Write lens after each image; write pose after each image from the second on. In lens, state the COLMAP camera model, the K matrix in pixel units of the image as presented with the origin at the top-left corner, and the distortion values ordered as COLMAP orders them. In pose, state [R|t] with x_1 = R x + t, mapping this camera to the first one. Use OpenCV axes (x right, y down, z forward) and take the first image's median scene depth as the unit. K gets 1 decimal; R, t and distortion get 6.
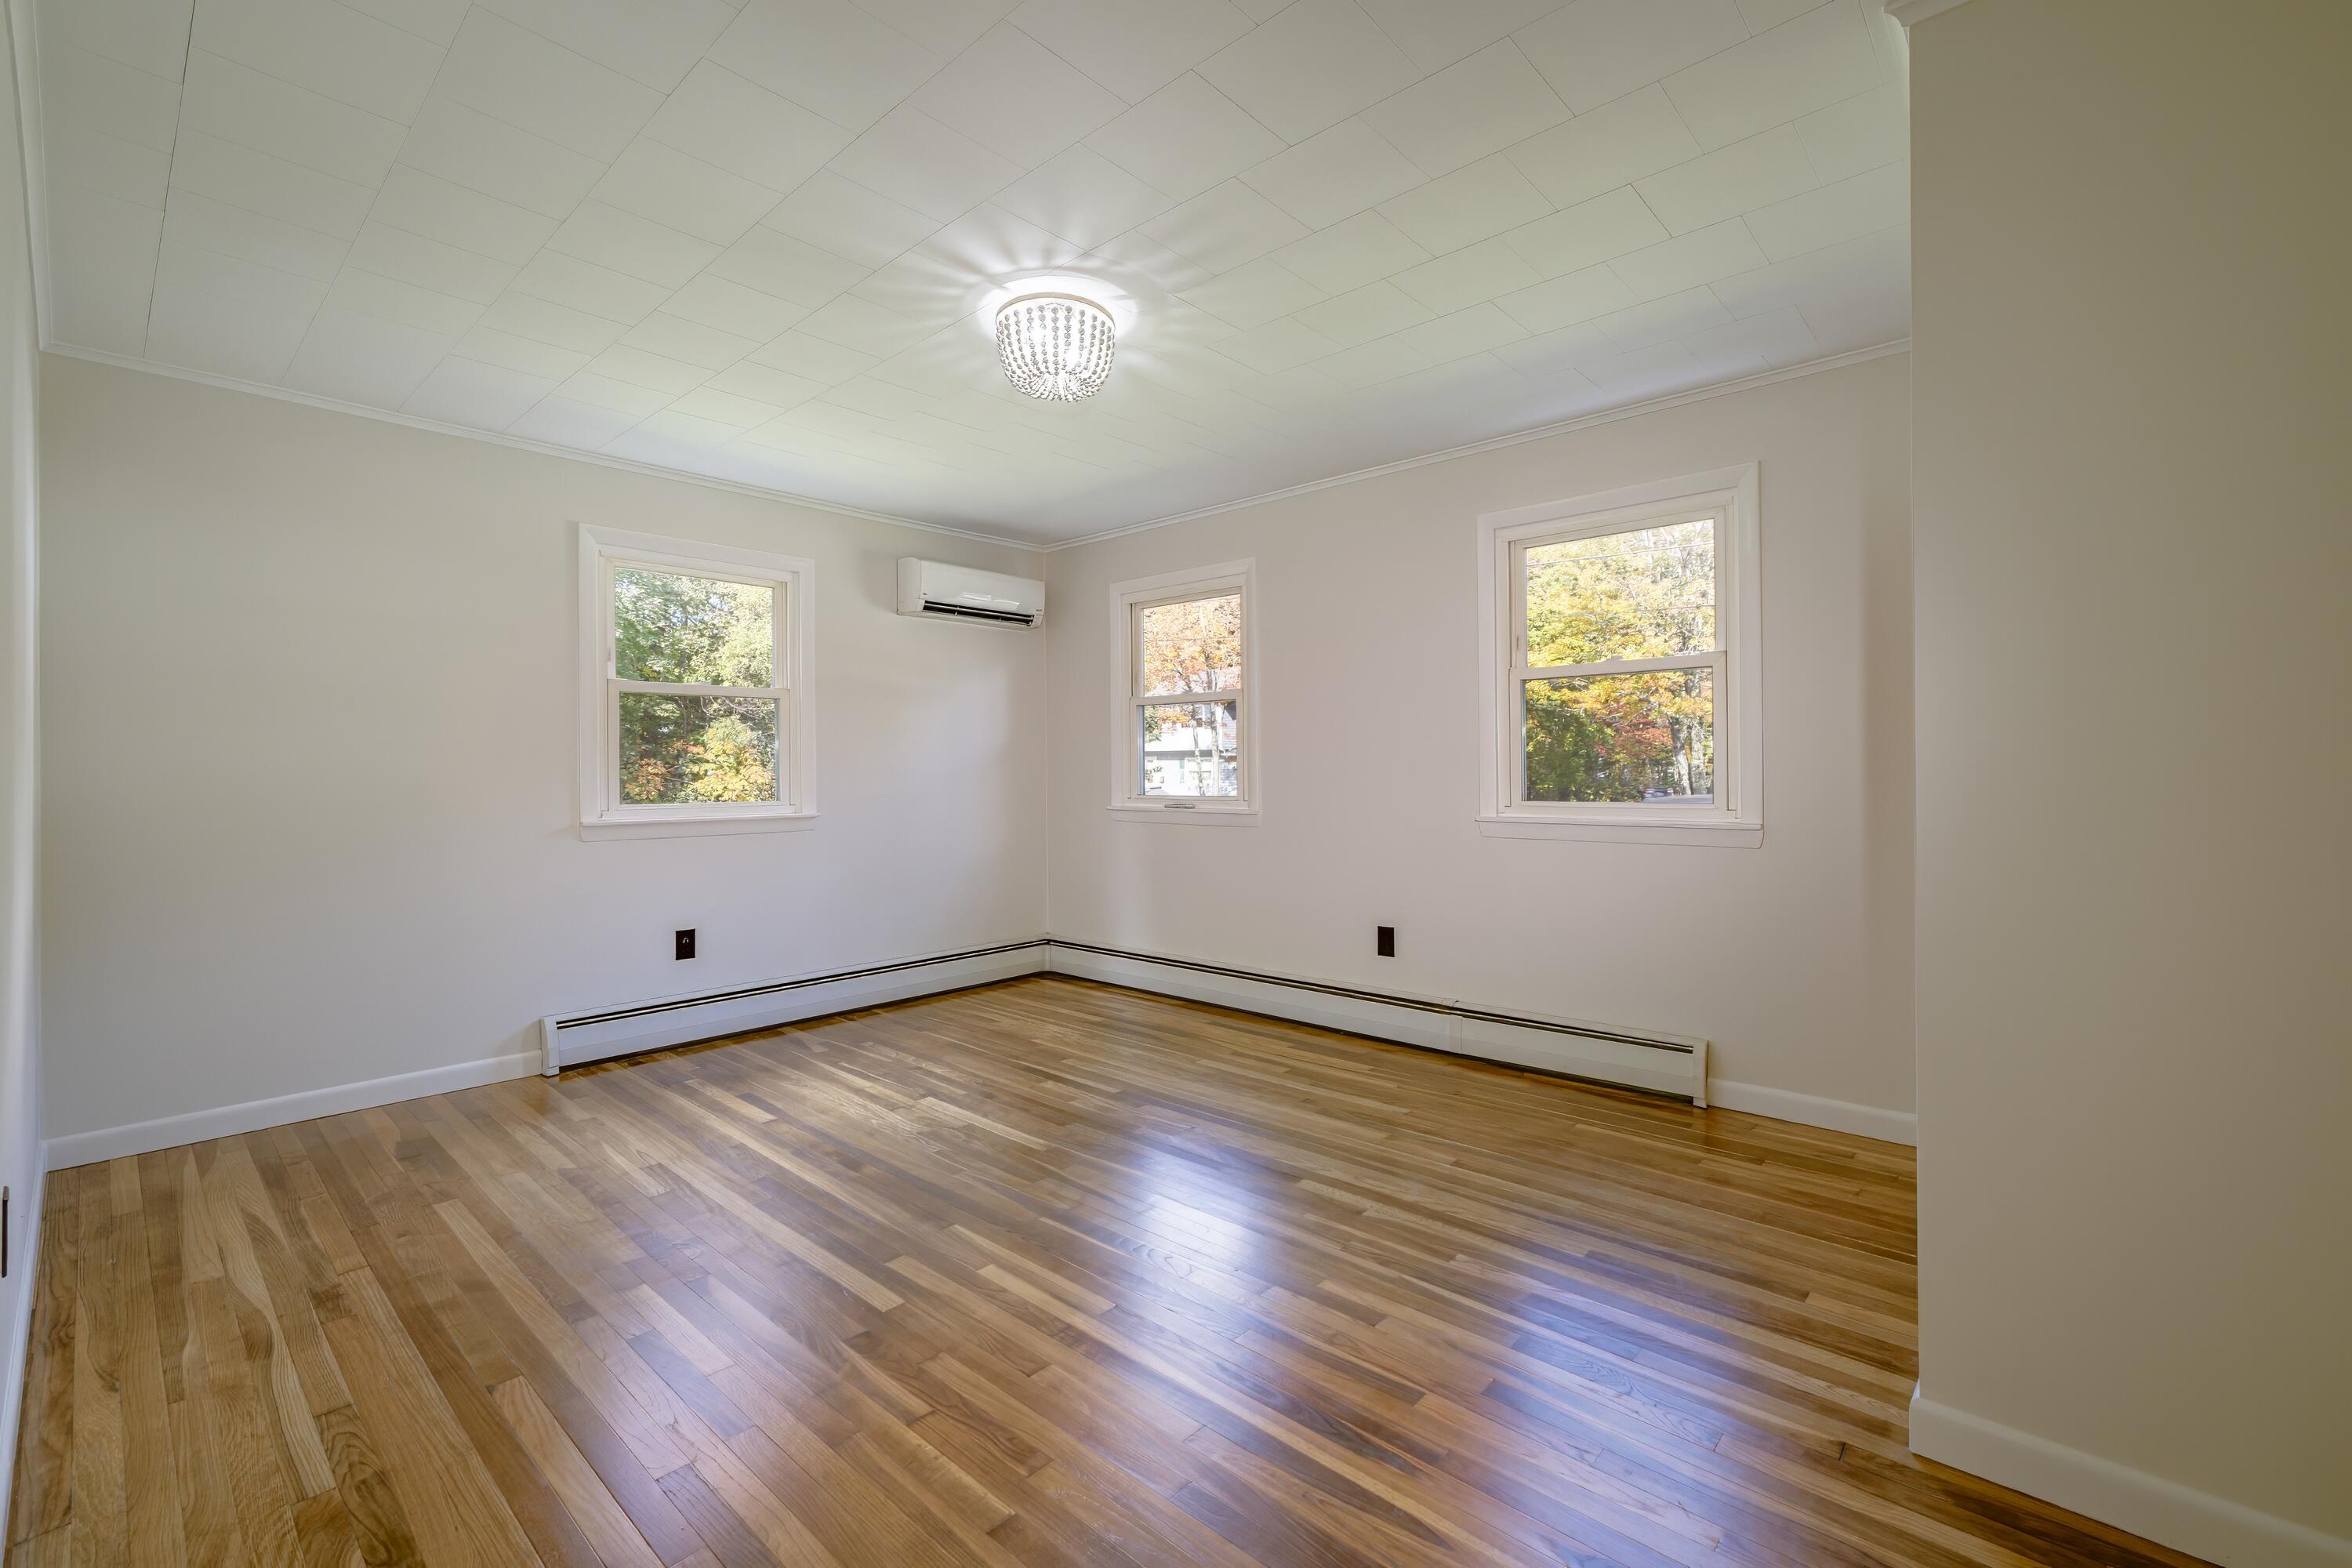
lens RADIAL K [[997.6, 0, 1185.4], [0, 997.6, 766.3], [0, 0, 1]] dist [-0.001477, -0.000184]
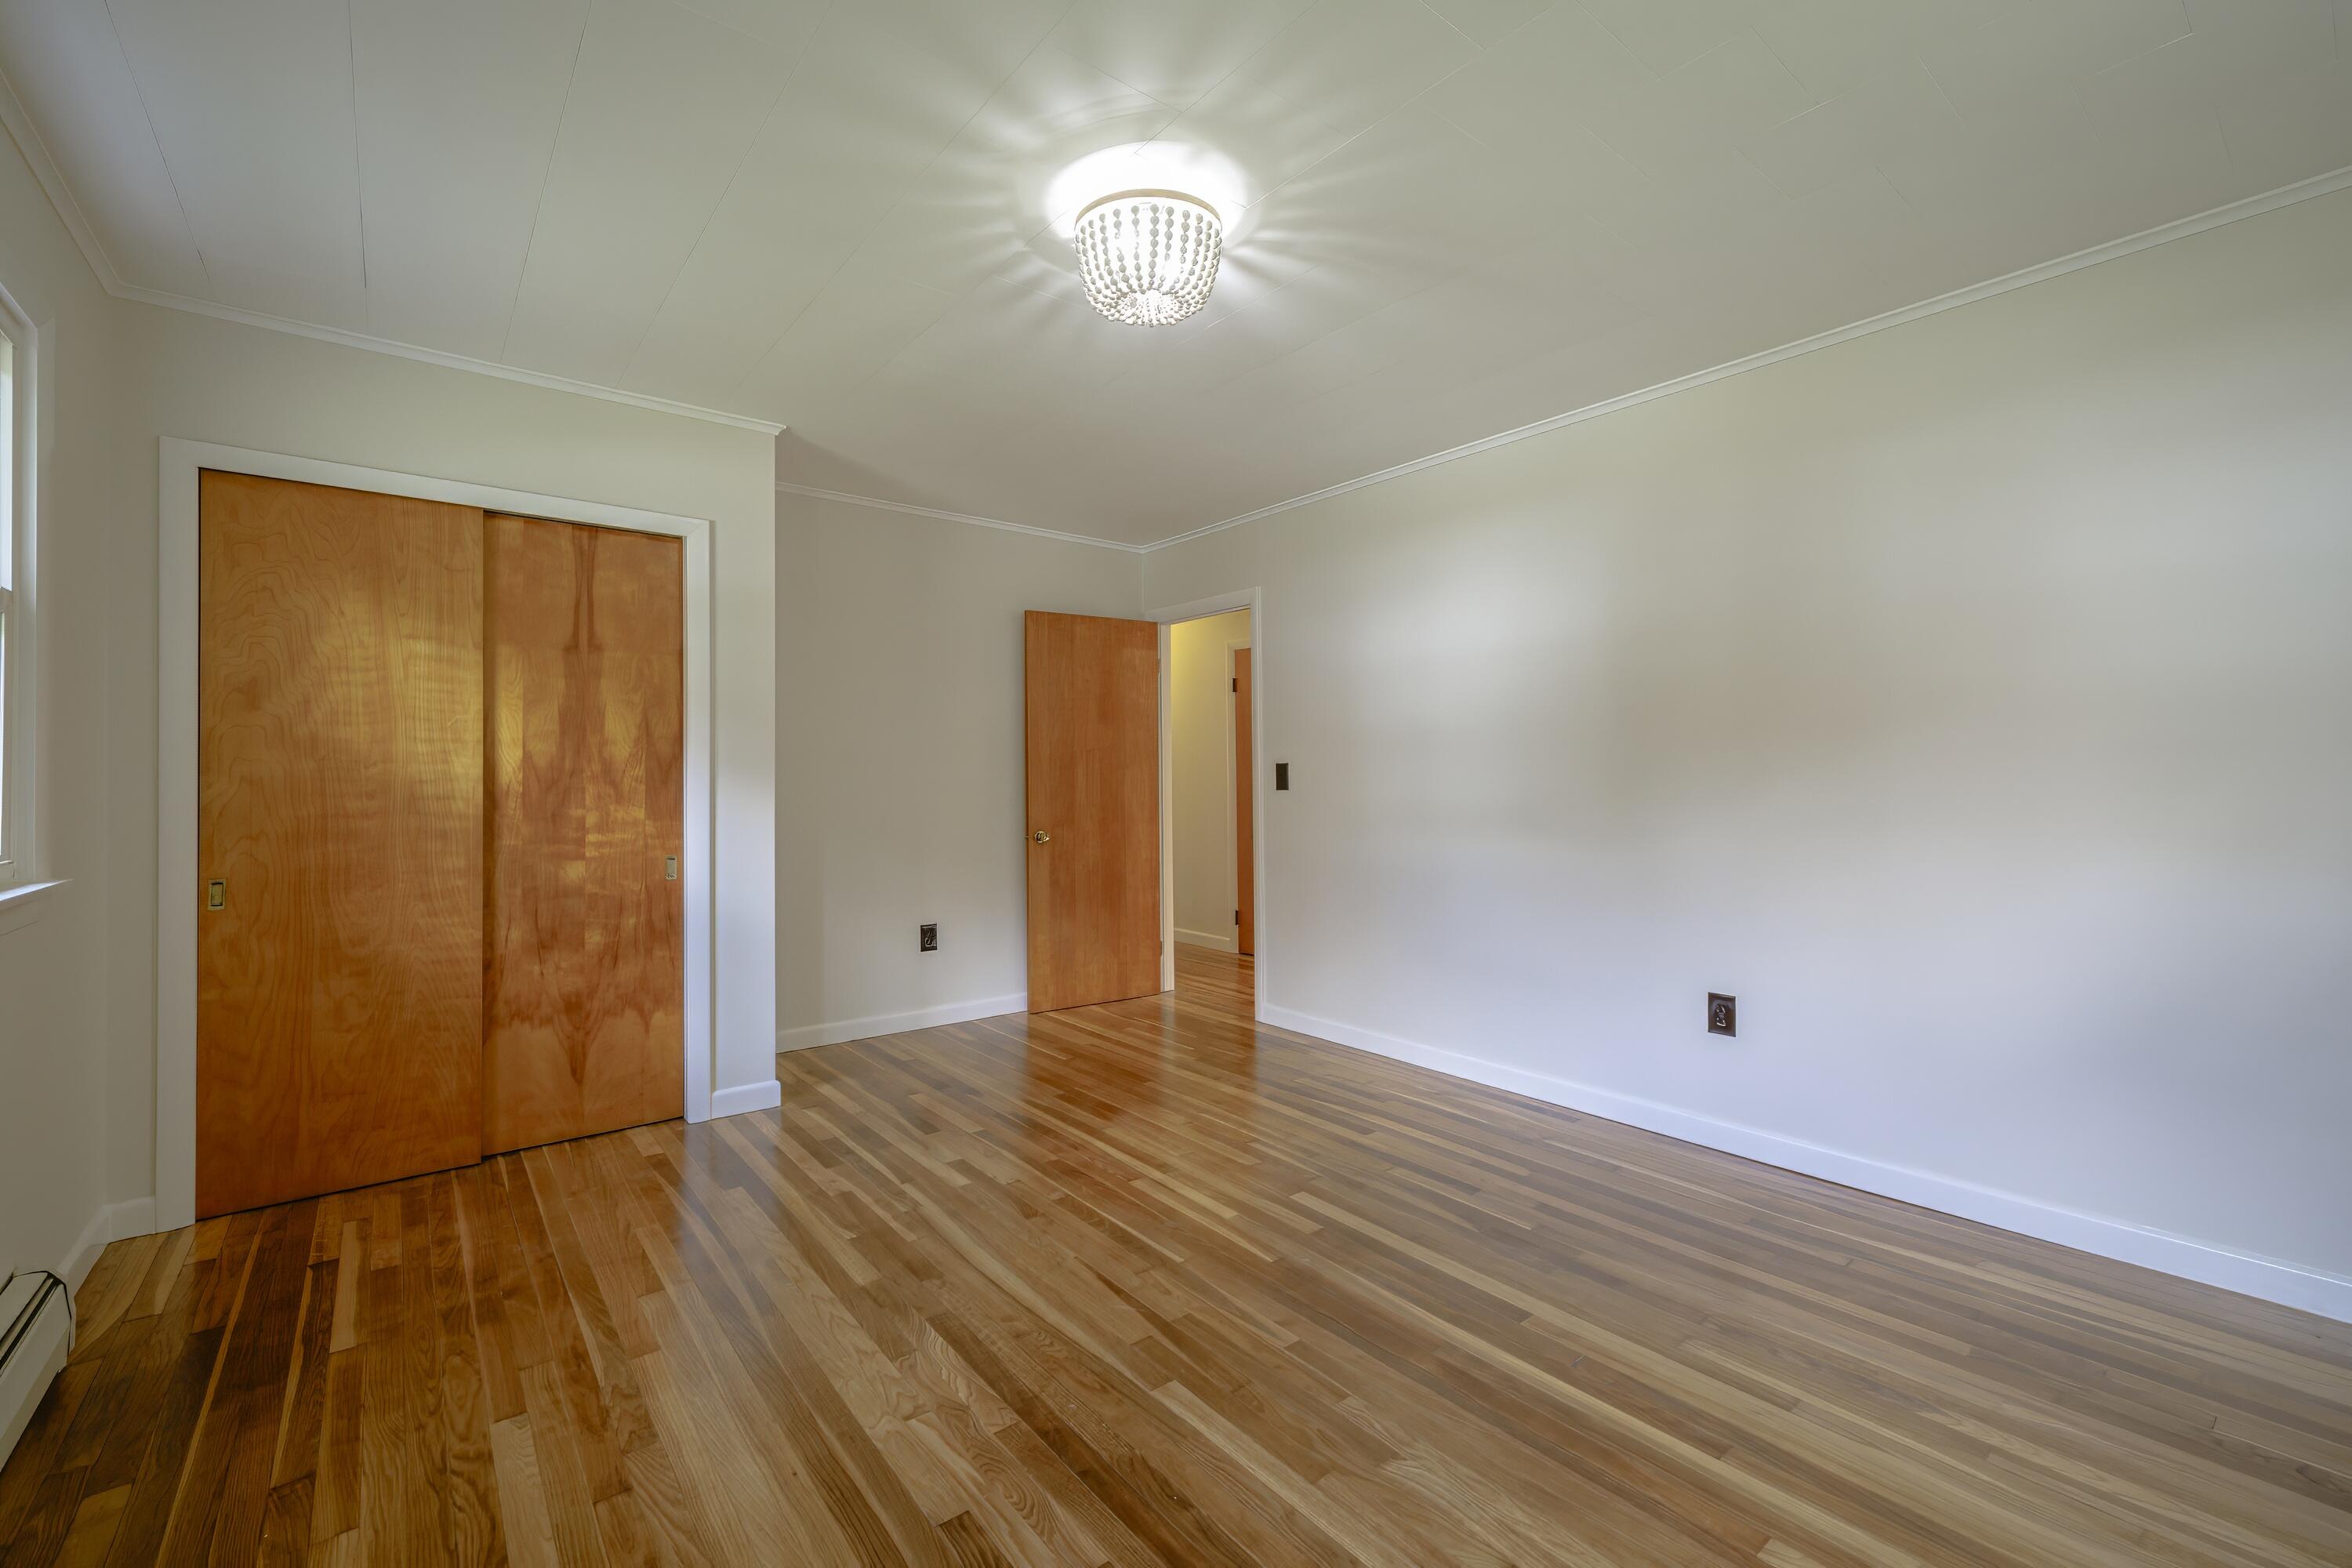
lens RADIAL K [[997.6, 0, 1185.4], [0, 997.6, 766.3], [0, 0, 1]] dist [-0.001477, -0.000184]
pose [[-0.987338, 0.012799, 0.158114, -0.277846], [0.011020, 0.999866, -0.012121, 0.002540], [-0.158248, -0.010225, -0.987347, 1.775720]]
